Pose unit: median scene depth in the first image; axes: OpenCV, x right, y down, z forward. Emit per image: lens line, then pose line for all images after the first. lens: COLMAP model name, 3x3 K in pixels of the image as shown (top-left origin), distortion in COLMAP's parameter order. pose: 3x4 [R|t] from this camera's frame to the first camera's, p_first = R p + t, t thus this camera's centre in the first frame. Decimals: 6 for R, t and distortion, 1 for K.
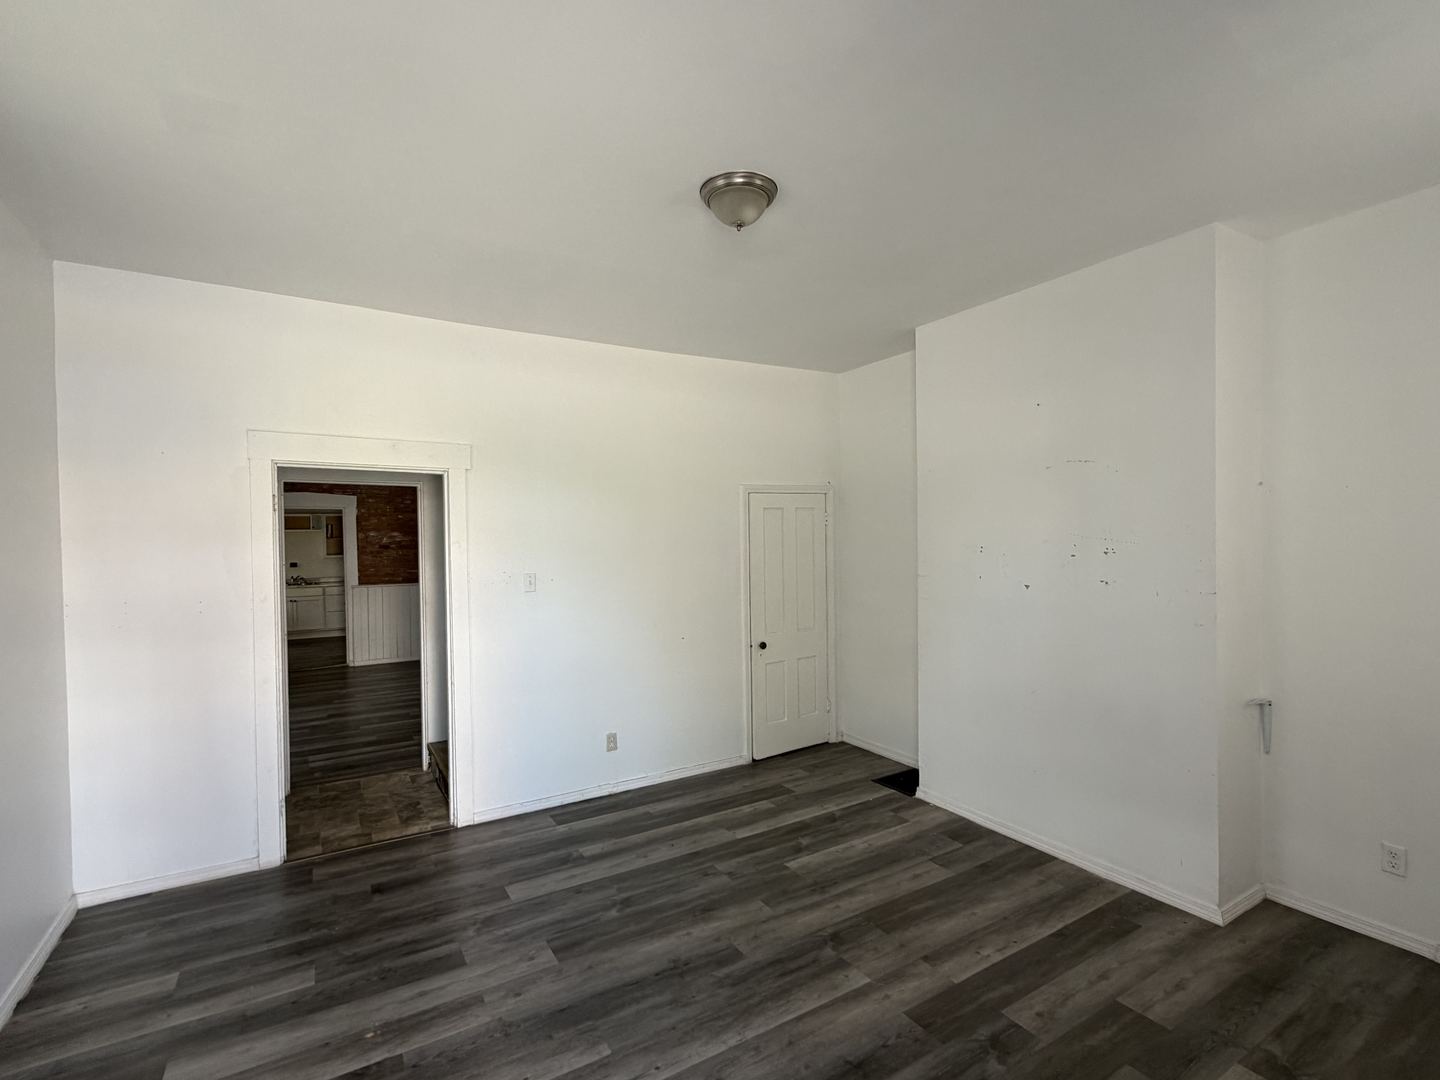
lens RADIAL K [[680.3, 0, 717.8], [0, 680.3, 541.4], [0, 0, 1]] dist [0.000752, 0.000587]
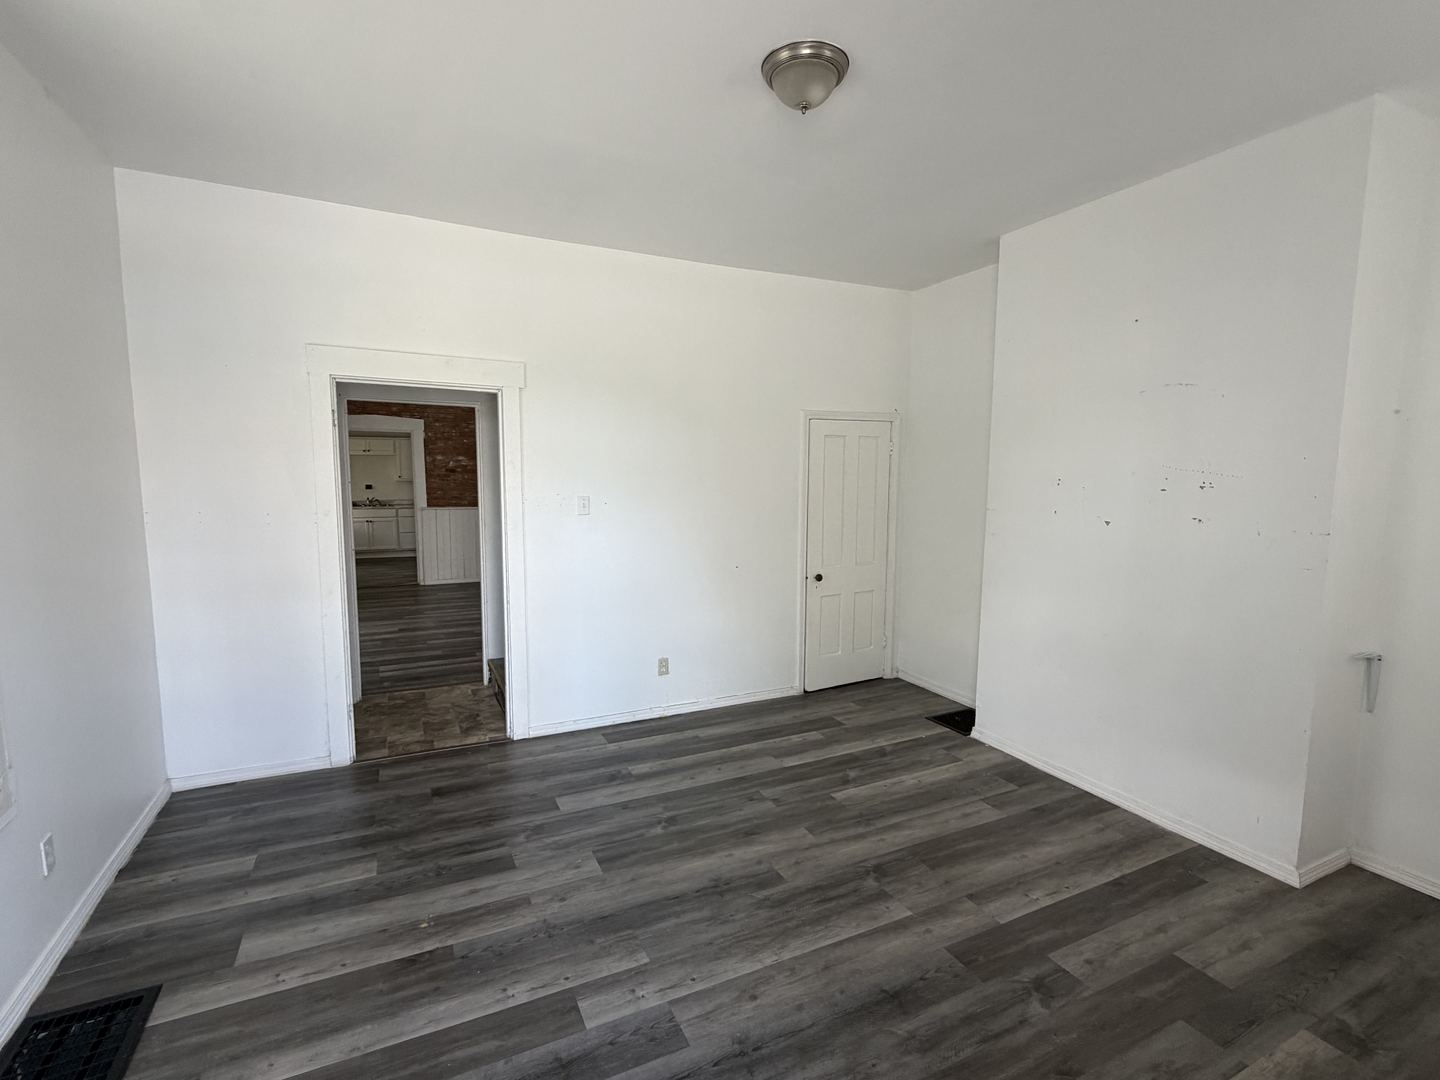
lens RADIAL K [[680.3, 0, 719.9], [0, 680.3, 540.9], [0, 0, 1]] dist [0.000752, 0.000587]
pose [[0.995632, 0.031421, -0.087919, 0.014499], [-0.022910, 0.995099, 0.096194, 0.016559], [0.090510, -0.093760, 0.991472, 0.041397]]
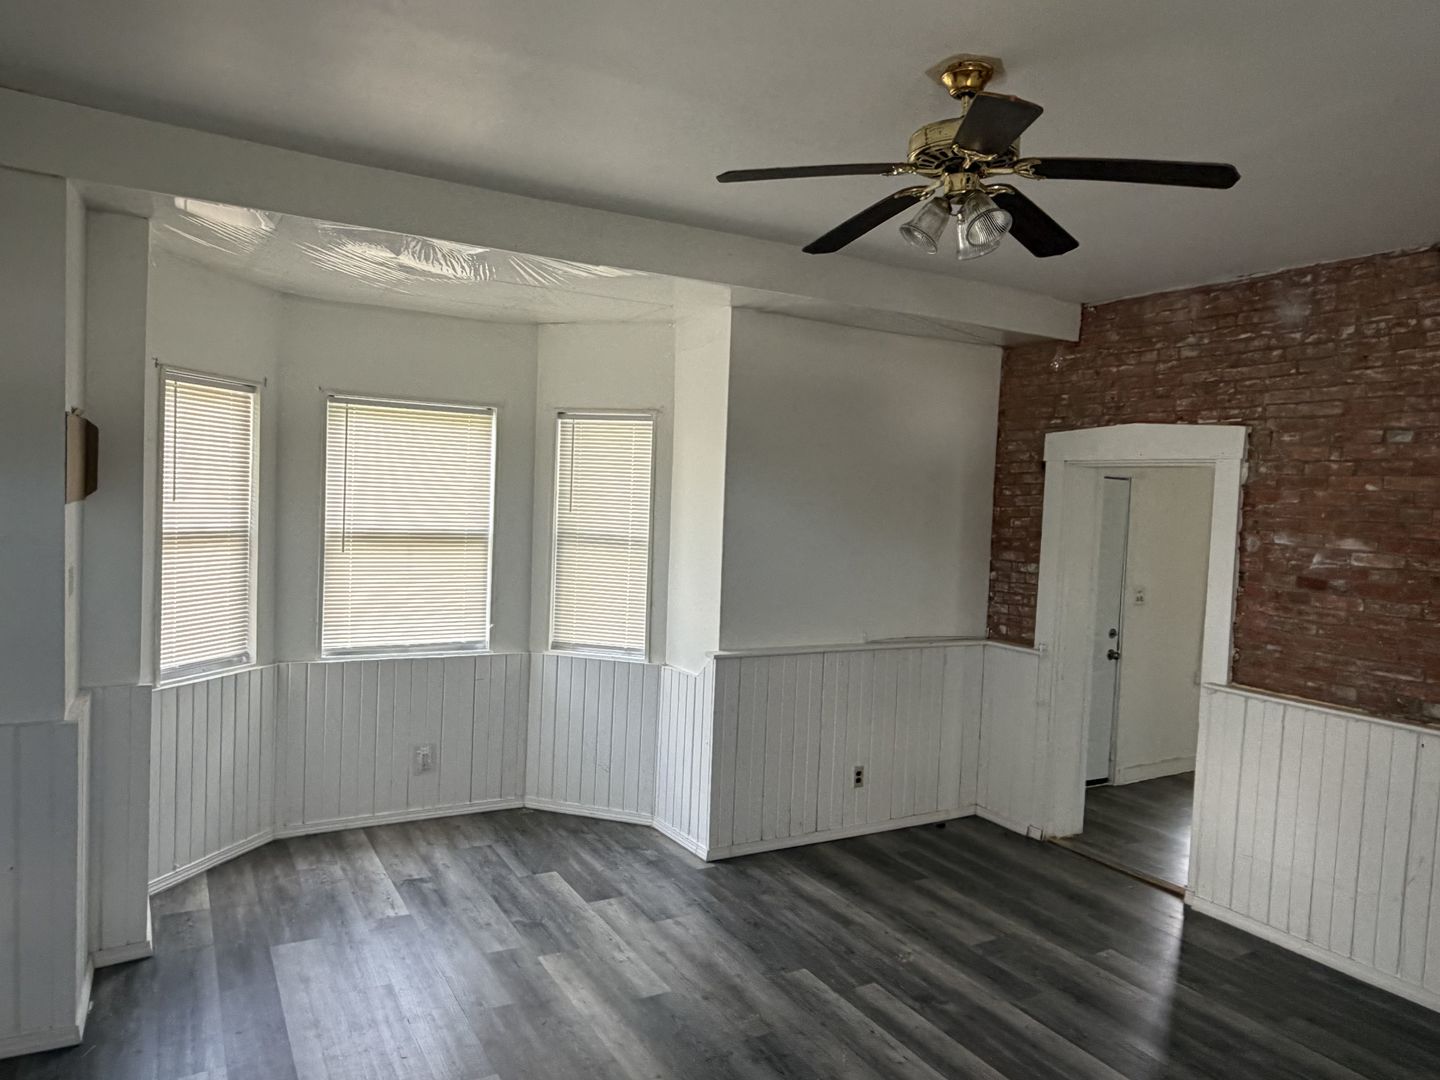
lens RADIAL K [[961.8, 0, 717.6], [0, 961.8, 542.4], [0, 0, 1]] dist [-0.001484, 0.001569]
pose [[-0.024093, 0.057421, -0.998059, -0.111239], [-0.053443, 0.996848, 0.058641, -0.064610], [0.998280, 0.054752, -0.020948, 2.133593]]
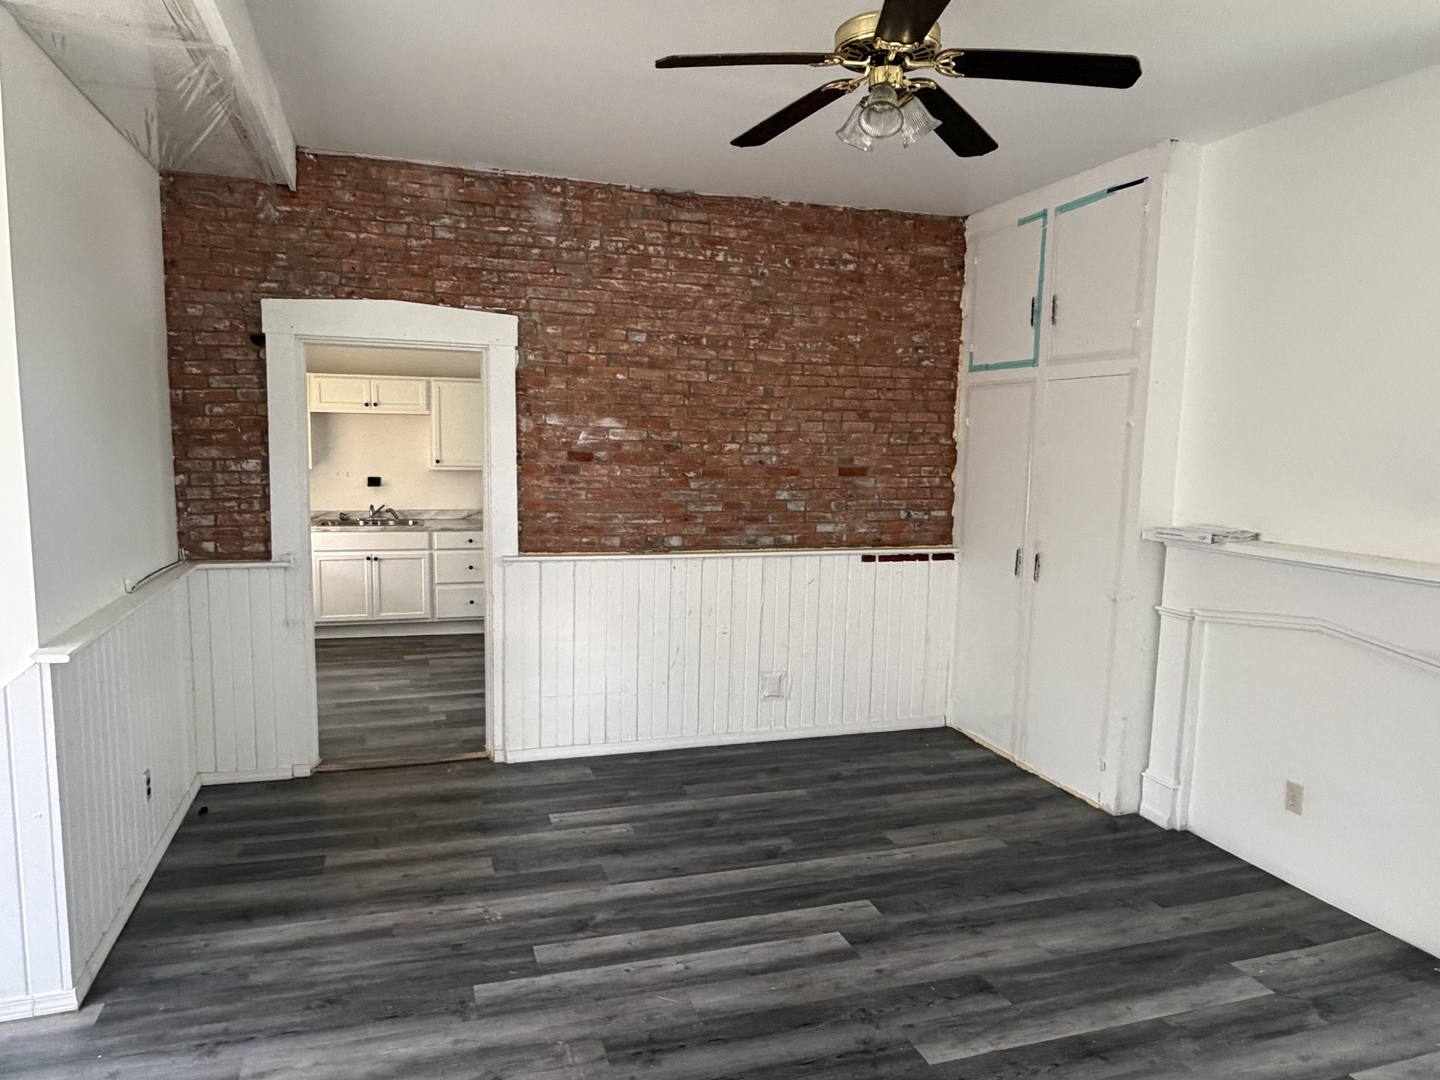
lens RADIAL K [[961.8, 0, 720.7], [0, 961.8, 542.4], [0, 0, 1]] dist [-0.001484, 0.001569]
pose [[0.974018, 0.058182, -0.218870, -0.858628], [-0.036676, 0.994203, 0.101070, -0.003089], [0.223482, -0.090416, 0.970505, 1.439451]]
